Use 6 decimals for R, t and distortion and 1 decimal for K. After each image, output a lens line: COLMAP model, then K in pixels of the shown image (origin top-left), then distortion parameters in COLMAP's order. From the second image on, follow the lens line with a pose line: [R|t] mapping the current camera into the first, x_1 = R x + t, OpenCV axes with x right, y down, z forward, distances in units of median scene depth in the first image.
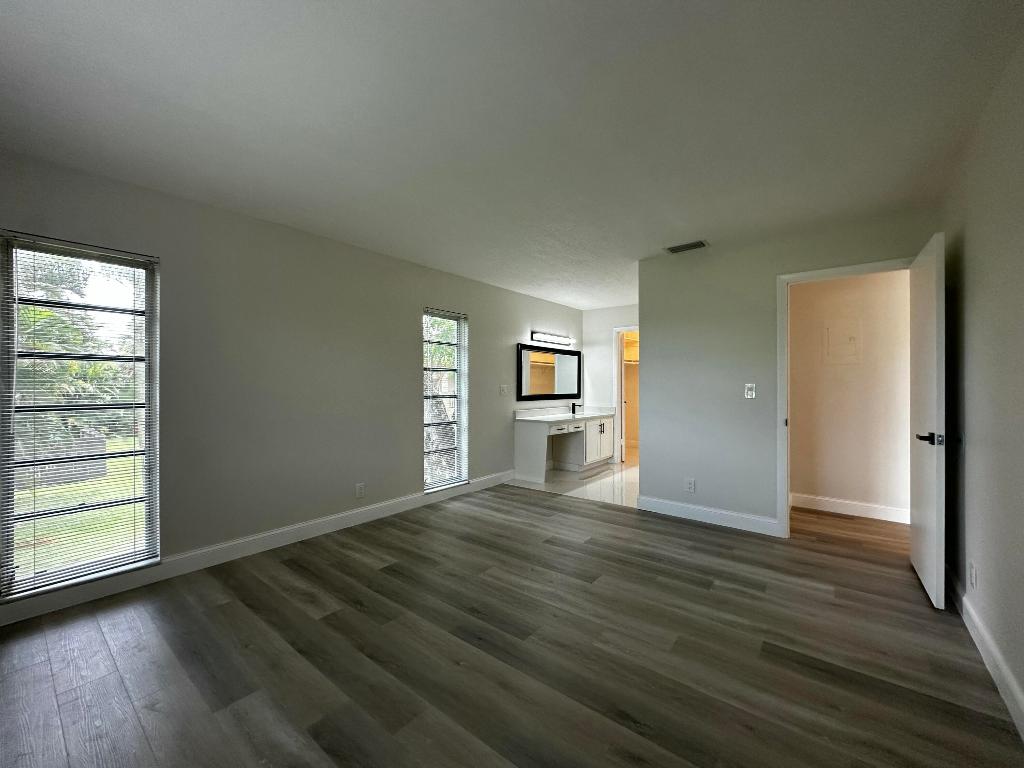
lens RADIAL K [[409.1, 0, 502.2], [0, 409.1, 385.8], [0, 0, 1]] dist [-0.002702, -0.000117]
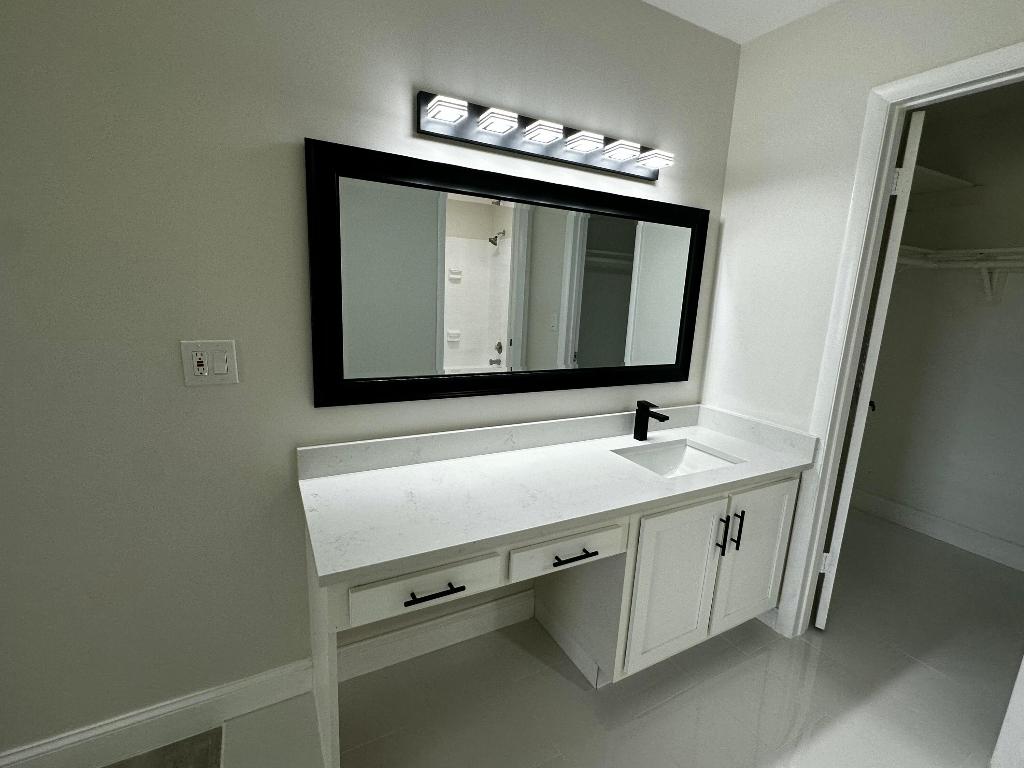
lens RADIAL K [[486.4, 0, 501.9], [0, 486.4, 392.9], [0, 0, 1]] dist [-0.003440, 0.000725]
pose [[0.929806, 0.114421, -0.349812, 0.269045], [-0.044803, 0.978567, 0.200997, -0.035177], [0.365312, -0.171216, 0.915004, 0.900745]]
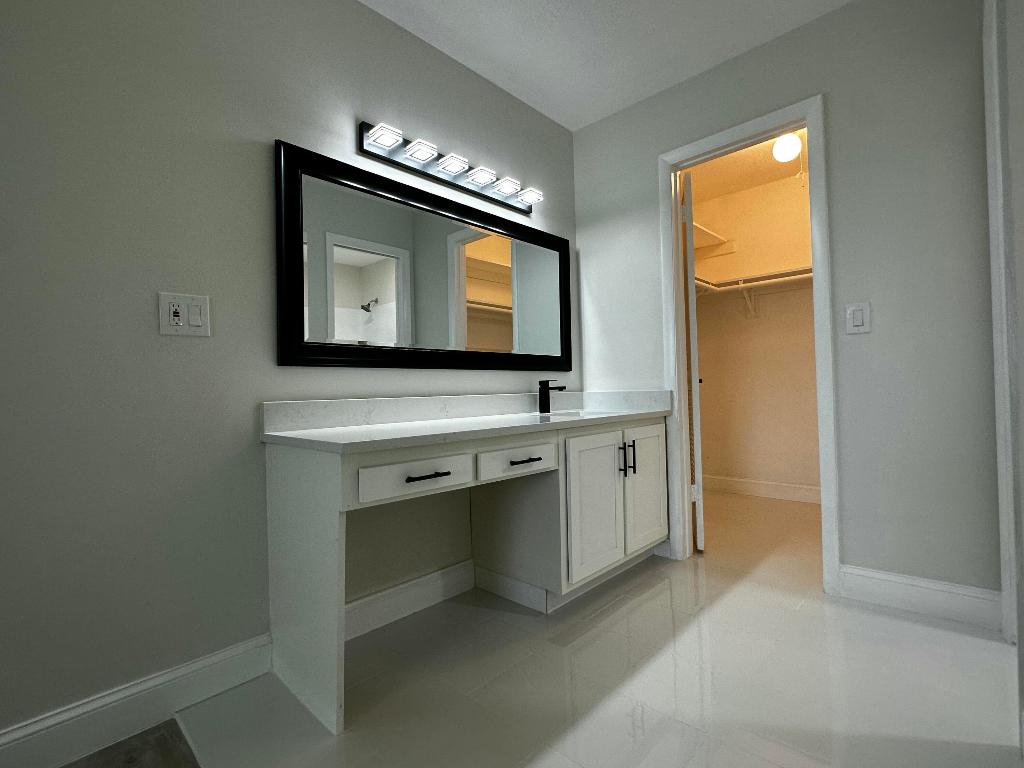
lens RADIAL K [[486.4, 0, 511.9], [0, 486.4, 378.0], [0, 0, 1]] dist [-0.003440, 0.000725]
pose [[0.997793, -0.024735, -0.061630, 0.233033], [0.023750, 0.999579, -0.016671, 0.061721], [0.062016, 0.015171, 0.997960, 0.809275]]
